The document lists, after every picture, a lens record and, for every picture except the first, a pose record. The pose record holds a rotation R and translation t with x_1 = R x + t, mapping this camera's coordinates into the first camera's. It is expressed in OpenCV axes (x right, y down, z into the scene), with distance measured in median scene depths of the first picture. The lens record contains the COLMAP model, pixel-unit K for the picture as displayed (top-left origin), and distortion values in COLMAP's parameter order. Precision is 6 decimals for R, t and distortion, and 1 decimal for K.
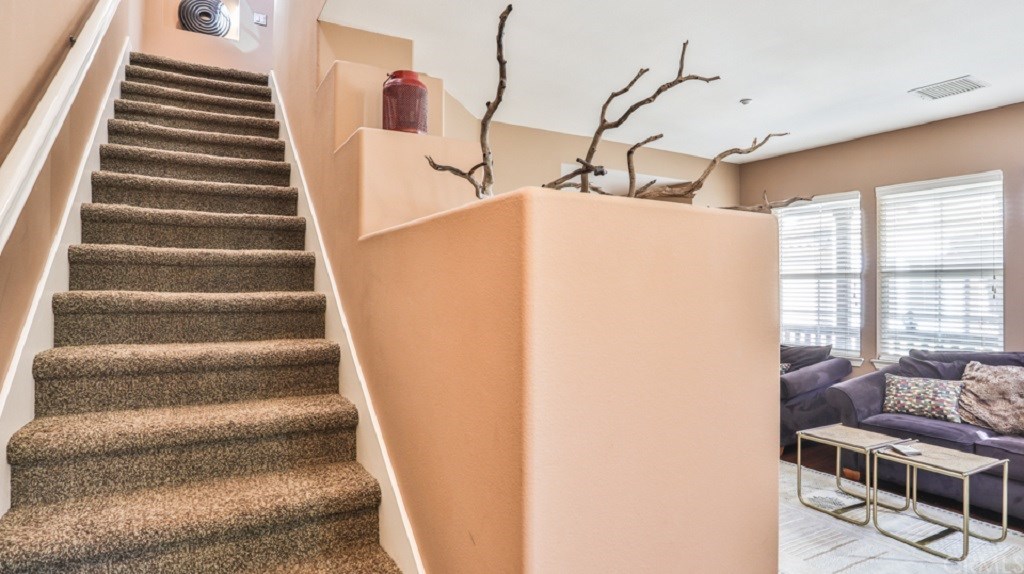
lens RADIAL K [[583.0, 0, 513.0], [0, 583.0, 285.0], [0, 0, 1]] dist [-0.004993, 0.007704]
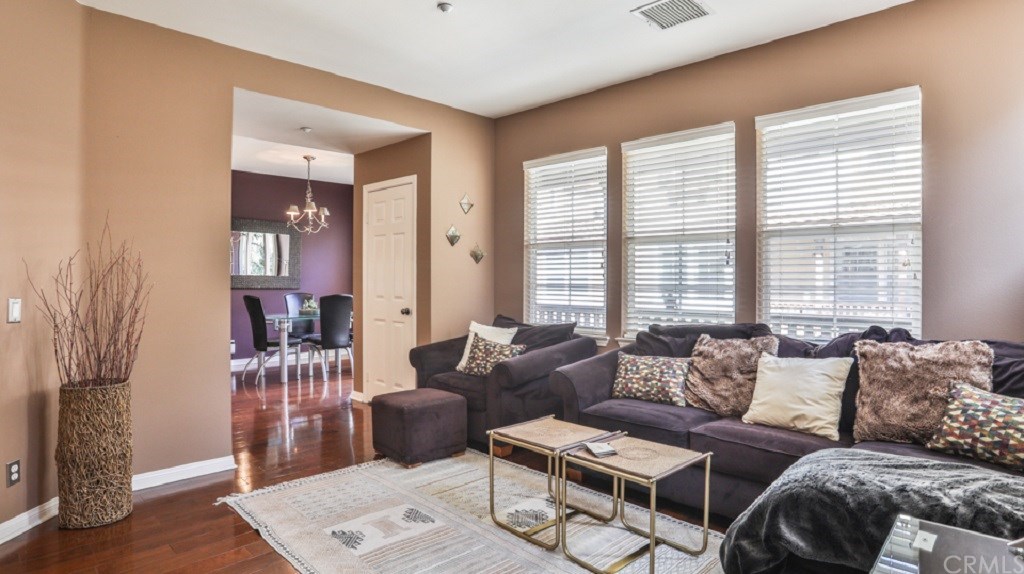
lens RADIAL K [[583.0, 0, 512.4], [0, 583.0, 285.8], [0, 0, 1]] dist [-0.004993, 0.007704]
pose [[0.967564, -0.004739, 0.252581, 0.293971], [0.000859, 0.999880, 0.015472, 0.043597], [-0.252624, -0.014753, 0.967452, 0.227556]]
